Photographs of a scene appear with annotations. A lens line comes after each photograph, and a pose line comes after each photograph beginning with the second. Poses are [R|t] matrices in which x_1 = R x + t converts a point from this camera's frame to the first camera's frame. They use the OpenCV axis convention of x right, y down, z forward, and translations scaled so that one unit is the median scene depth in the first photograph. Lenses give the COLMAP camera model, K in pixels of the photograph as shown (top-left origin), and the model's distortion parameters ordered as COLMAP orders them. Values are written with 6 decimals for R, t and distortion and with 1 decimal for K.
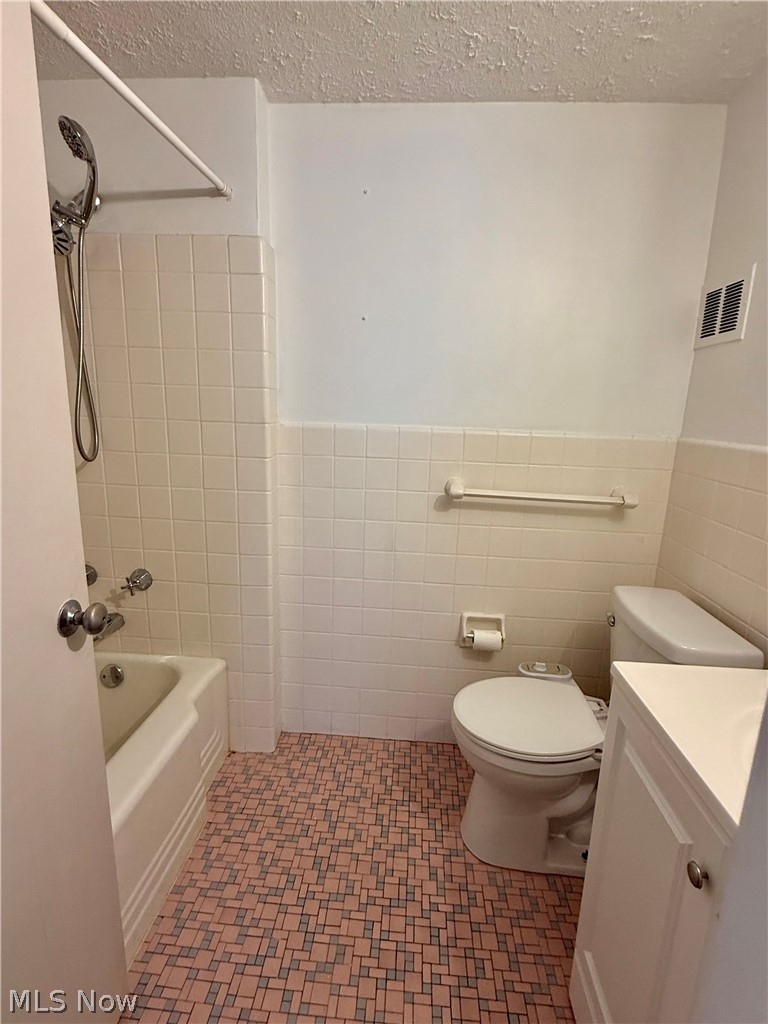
lens RADIAL K [[477.1, 0, 384.0], [0, 477.1, 512.0], [0, 0, 1]] dist [0.001264, -0.001049]
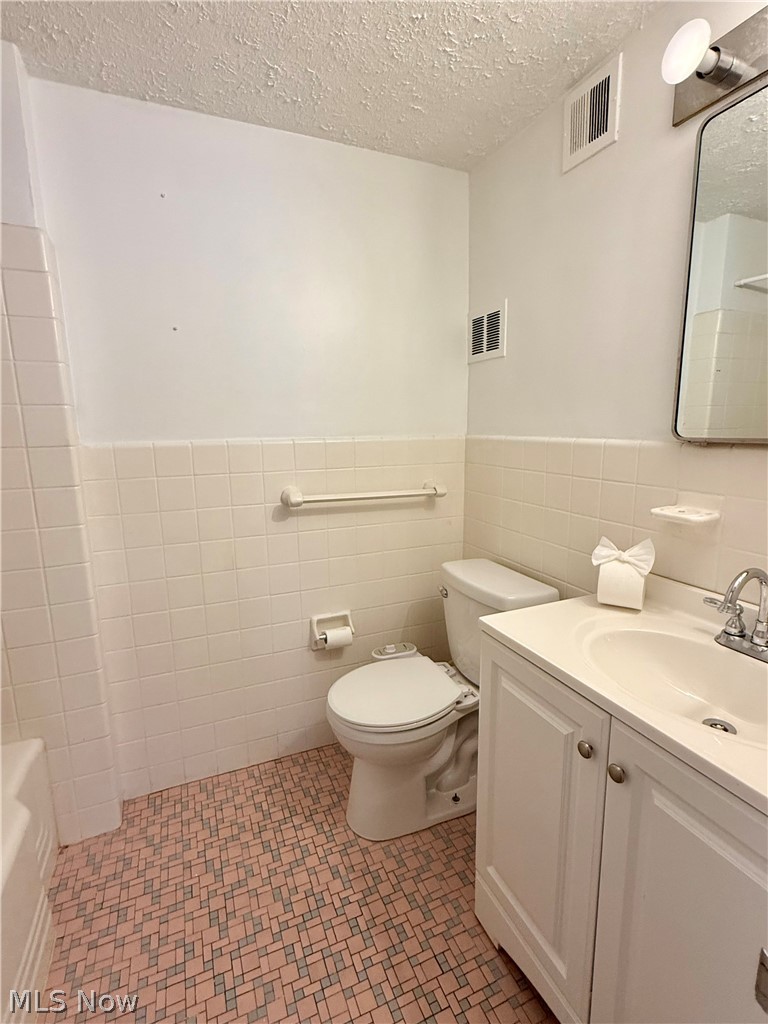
lens RADIAL K [[474.9, 0, 384.0], [0, 474.9, 512.0], [0, 0, 1]] dist [0.001156, -0.000512]
pose [[0.895573, -0.125927, 0.426722, -0.118969], [0.136862, 0.990577, 0.005087, 0.004332], [-0.423341, 0.053847, 0.904369, -0.002210]]
